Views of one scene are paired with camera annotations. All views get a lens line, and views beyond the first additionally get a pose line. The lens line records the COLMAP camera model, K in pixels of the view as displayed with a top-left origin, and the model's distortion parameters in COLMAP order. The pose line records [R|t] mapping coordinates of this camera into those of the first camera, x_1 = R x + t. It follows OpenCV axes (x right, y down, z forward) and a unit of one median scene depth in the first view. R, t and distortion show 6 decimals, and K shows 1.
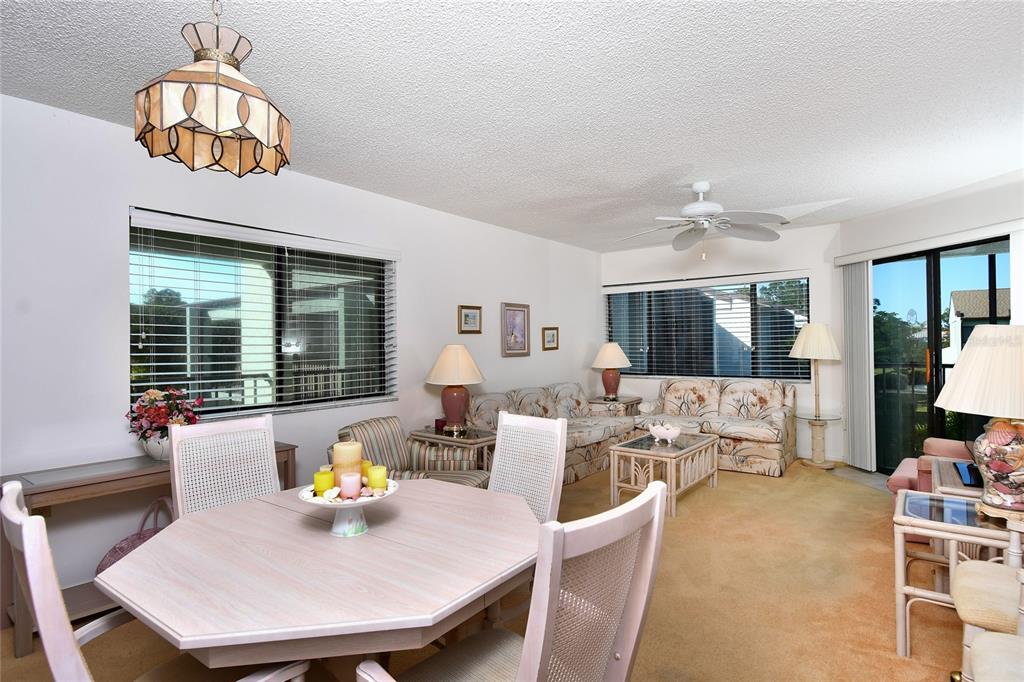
lens RADIAL K [[526.3, 0, 517.2], [0, 526.3, 340.7], [0, 0, 1]] dist [0.000738, 0.000068]
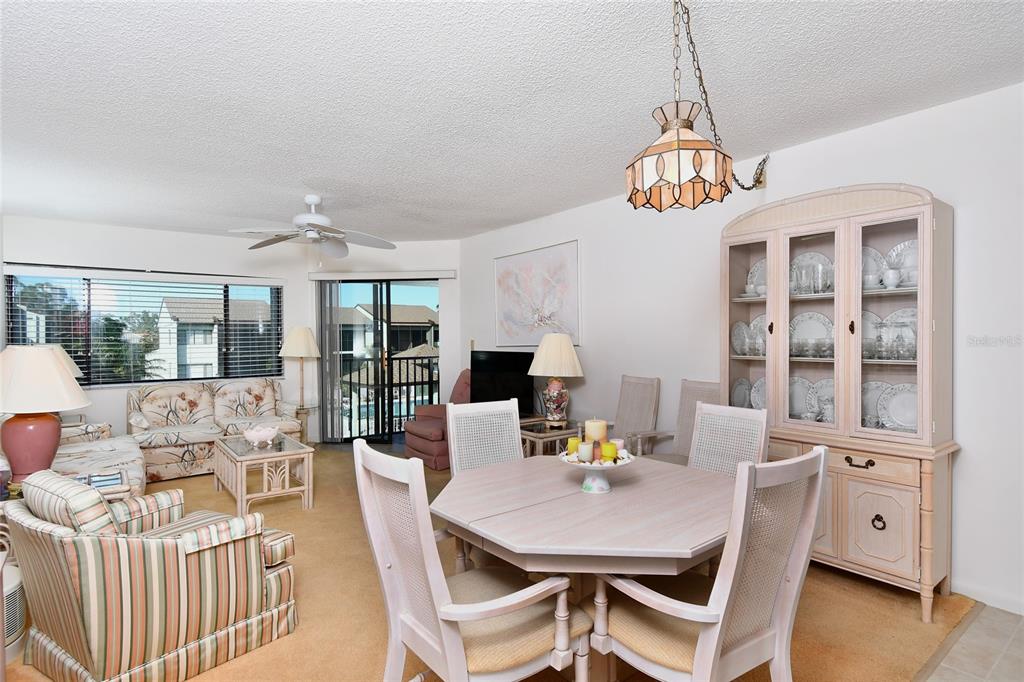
lens RADIAL K [[526.3, 0, 517.2], [0, 526.3, 340.7], [0, 0, 1]] dist [0.000738, 0.000068]
pose [[0.245264, 0.003052, 0.969452, -0.418537], [0.001310, 0.999993, -0.003480, 0.002600], [-0.969455, 0.002124, 0.245258, 0.225761]]
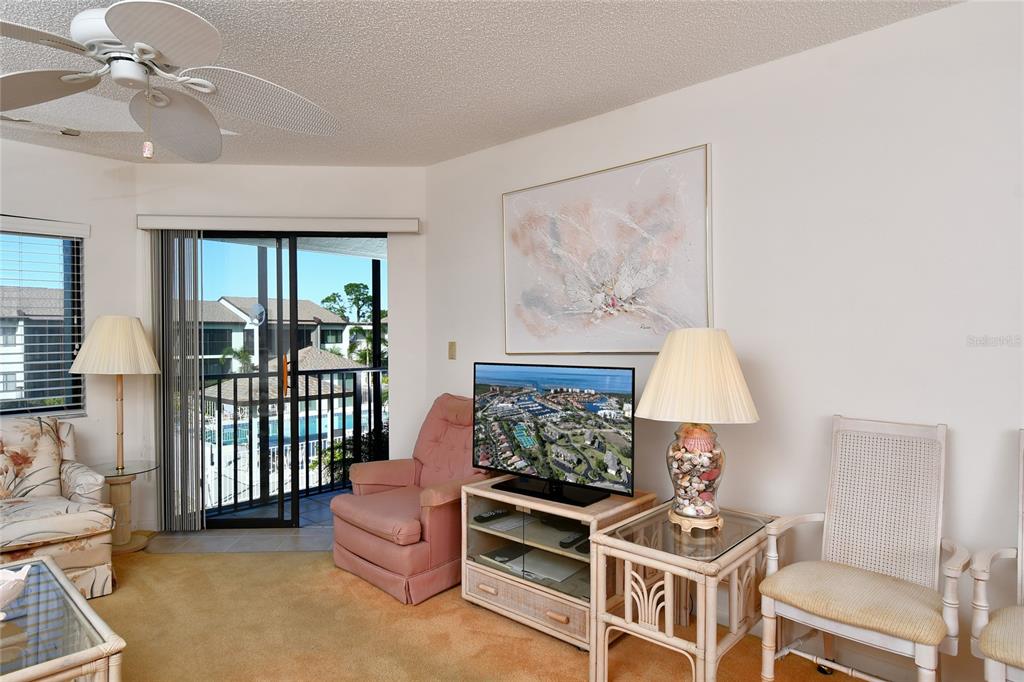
lens RADIAL K [[592.4, 0, 512.0], [0, 592.4, 341.0], [0, 0, 1]] dist [0.007225, 0.001356]
pose [[0.084570, 0.006429, 0.996397, -0.073757], [0.000071, 0.999979, -0.006459, 0.000737], [-0.996418, 0.000617, 0.084567, 0.452006]]
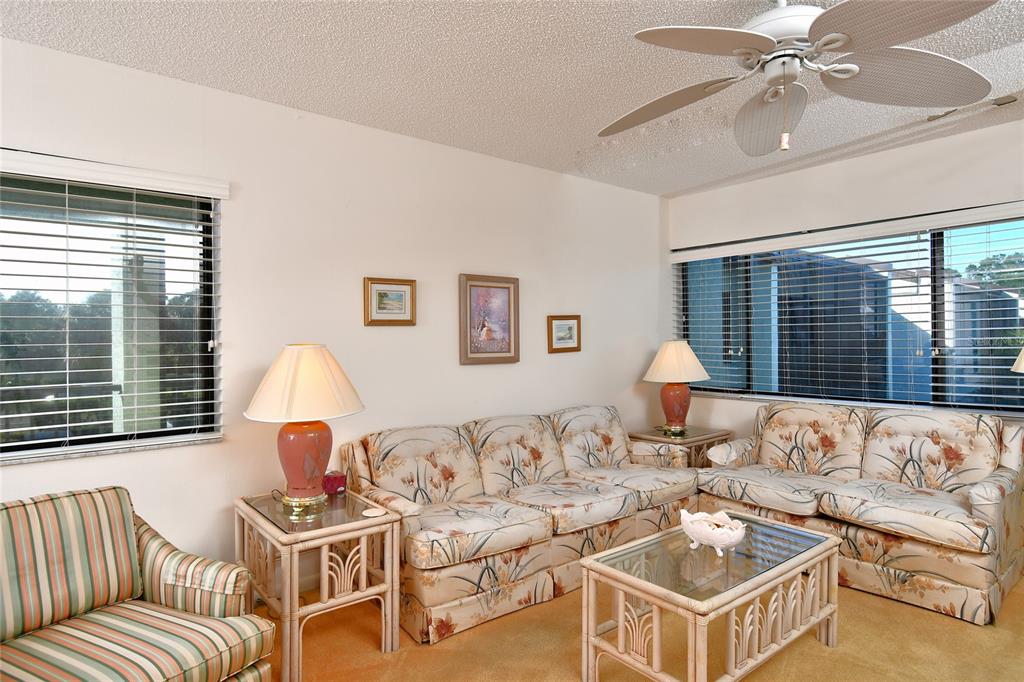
lens RADIAL K [[592.3, 0, 512.0], [0, 592.3, 341.0], [0, 0, 1]] dist [-0.004623, -0.002176]
pose [[0.975140, 0.002850, -0.221570, 0.168387], [-0.000789, 0.999956, 0.009391, -0.001929], [0.221587, -0.008983, 0.975099, 0.332572]]
